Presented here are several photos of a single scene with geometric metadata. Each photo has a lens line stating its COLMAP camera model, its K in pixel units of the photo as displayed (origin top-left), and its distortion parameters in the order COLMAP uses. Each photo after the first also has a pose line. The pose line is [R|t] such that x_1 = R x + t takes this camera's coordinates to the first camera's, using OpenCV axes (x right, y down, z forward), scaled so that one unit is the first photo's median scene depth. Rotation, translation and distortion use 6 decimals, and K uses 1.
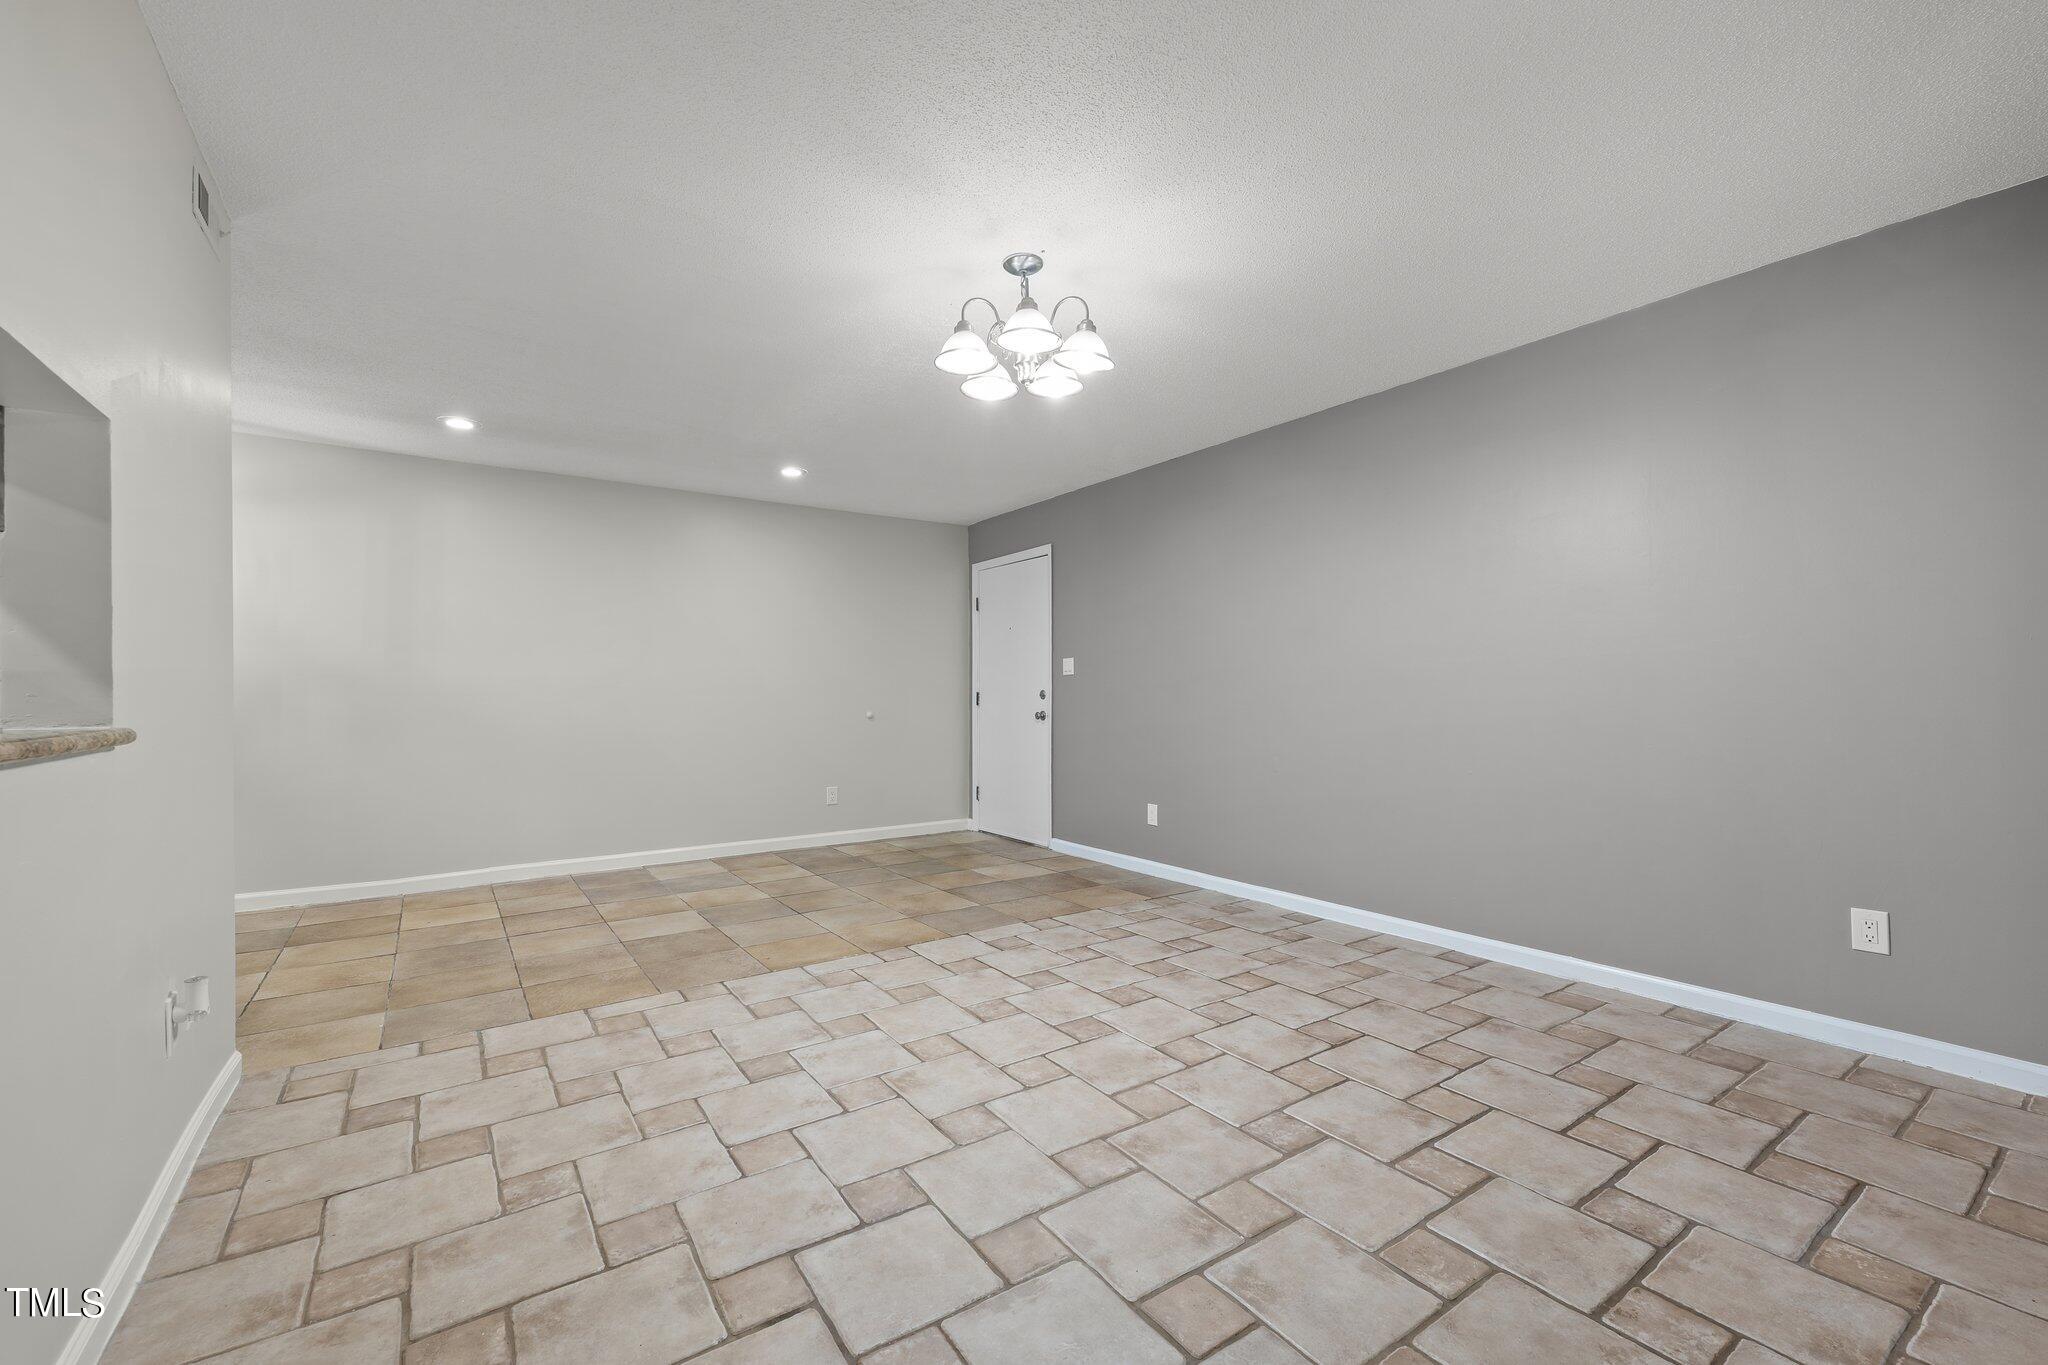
lens RADIAL K [[842.6, 0, 1018.4], [0, 842.6, 692.2], [0, 0, 1]] dist [0.001631, -0.000264]
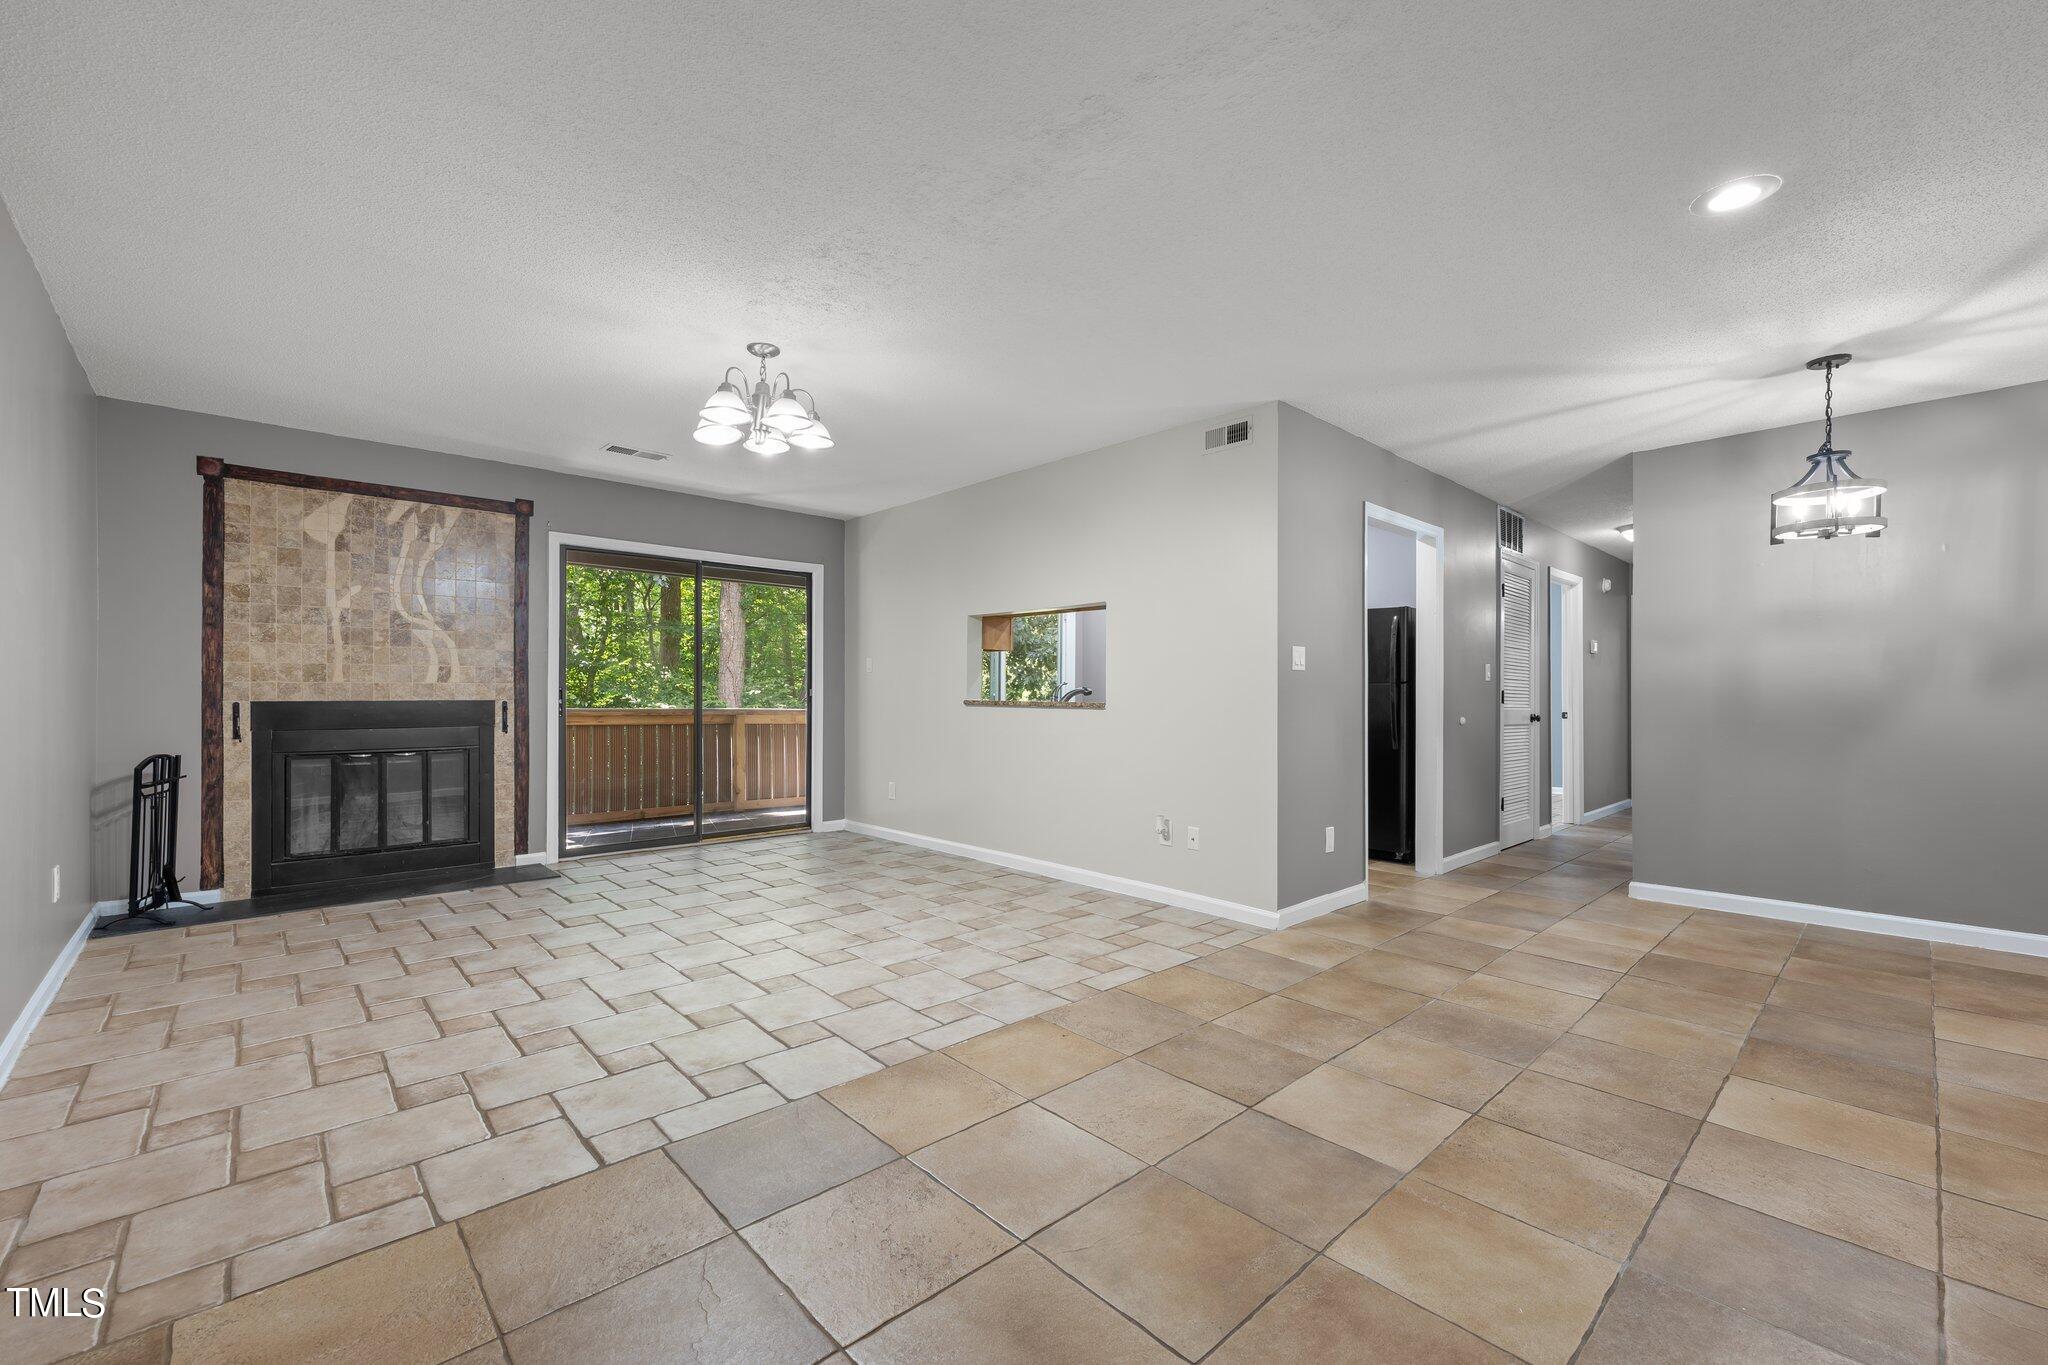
lens RADIAL K [[842.6, 0, 1018.4], [0, 842.6, 692.2], [0, 0, 1]] dist [0.001631, -0.000264]
pose [[-0.989633, -0.000538, -0.143620, -0.162568], [-0.000346, 0.999999, -0.001361, 0.004829], [0.143620, -0.001297, -0.989632, 1.962829]]
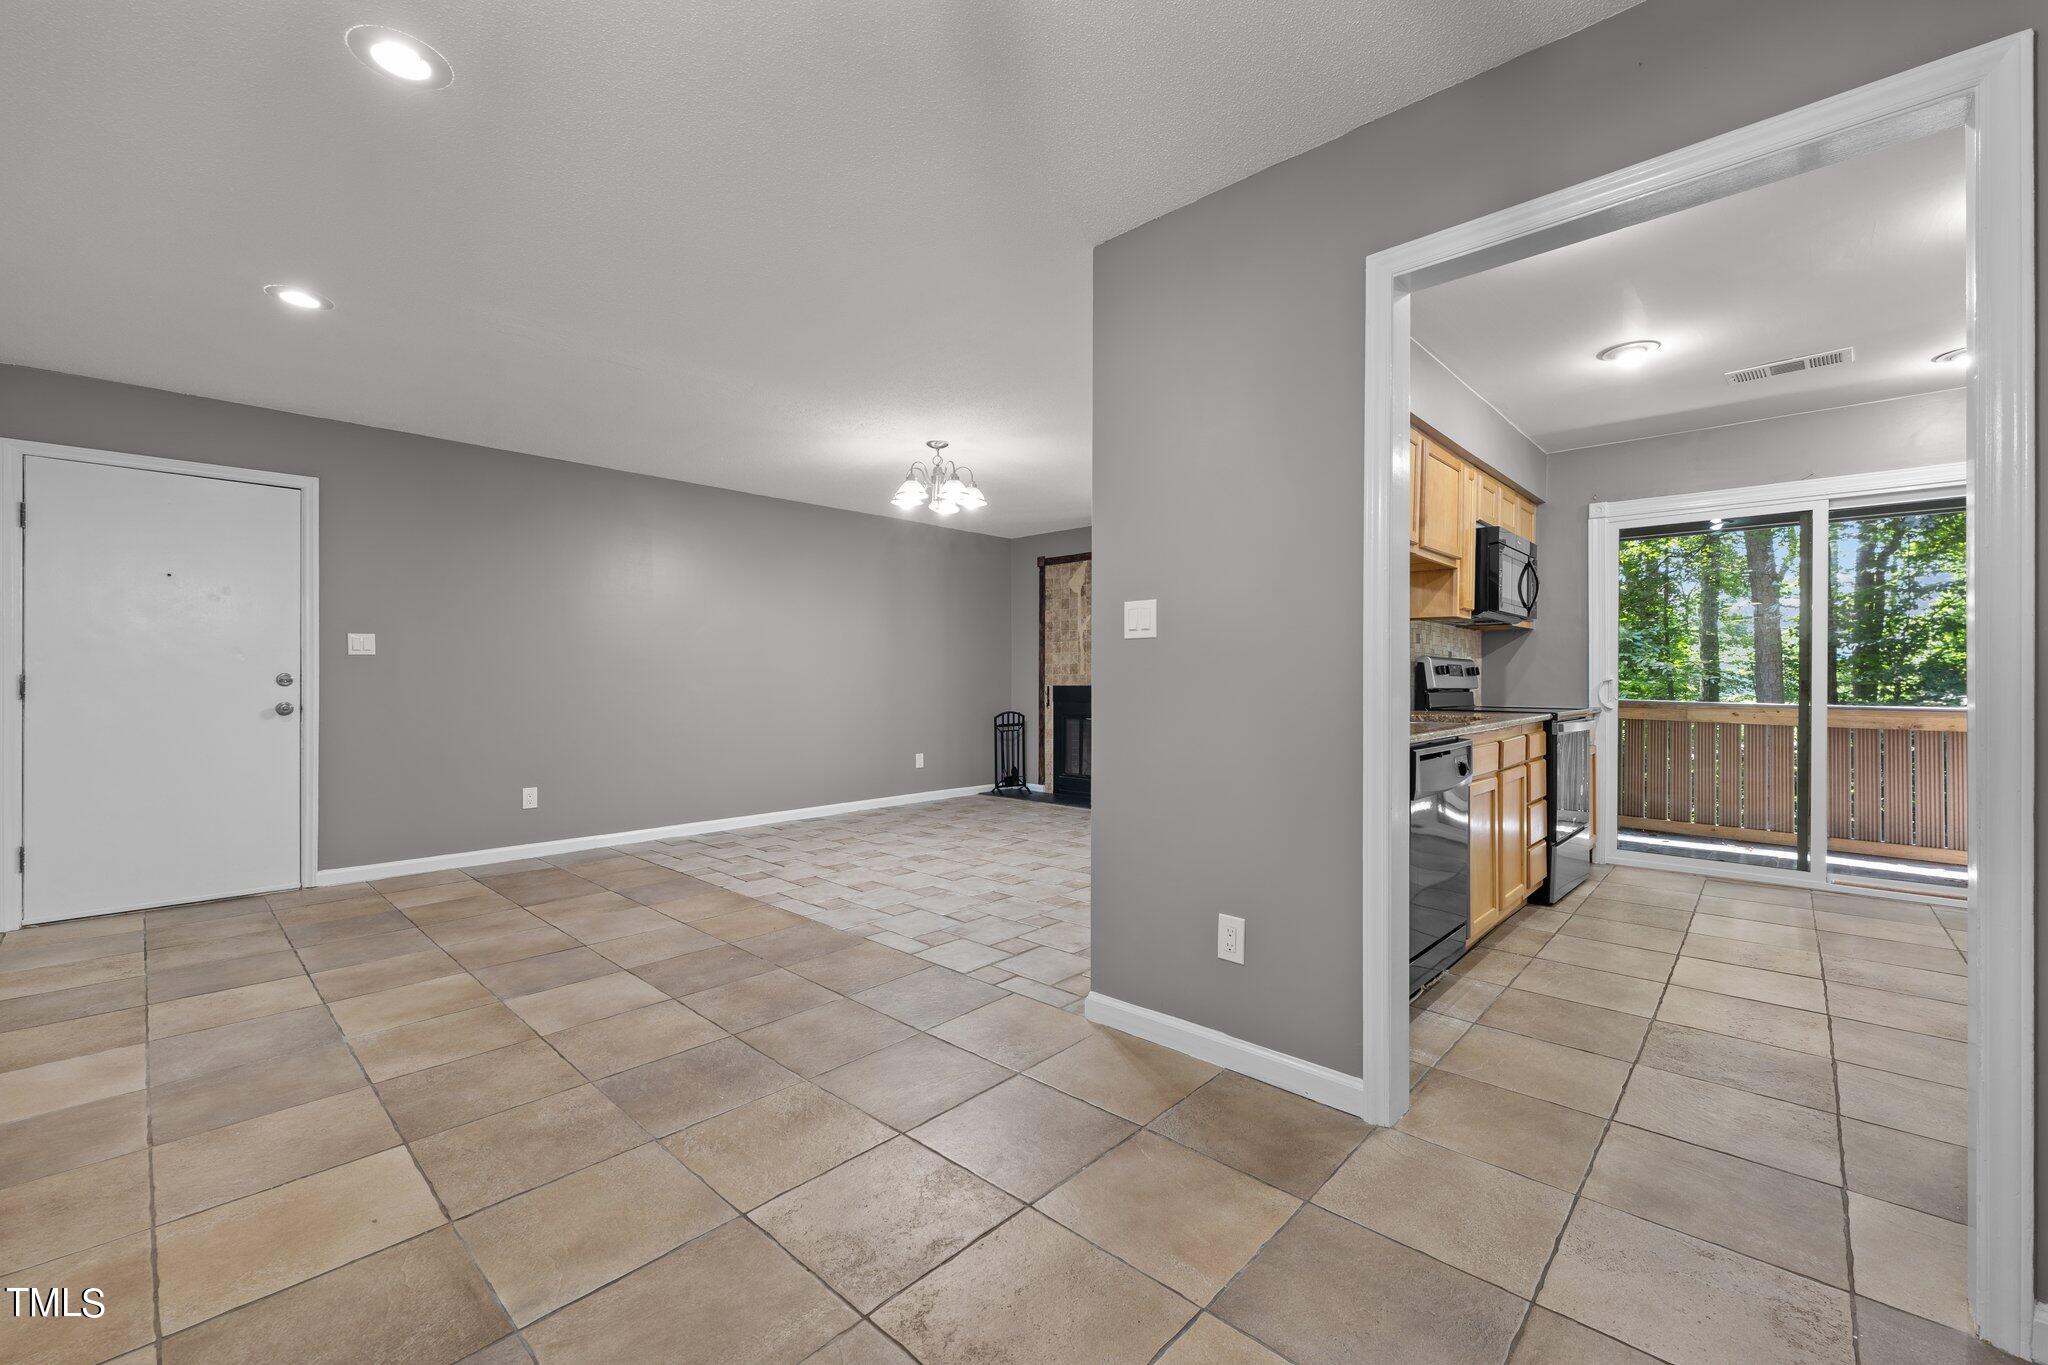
lens RADIAL K [[835.6, 0, 1021.8], [0, 835.6, 679.9], [0, 0, 1]] dist [0.001492, -0.000101]
pose [[-0.210778, 0.005084, 0.977521, -1.545701], [0.001304, 0.999987, -0.004919, 0.013899], [-0.977533, 0.000238, -0.210782, 1.027597]]
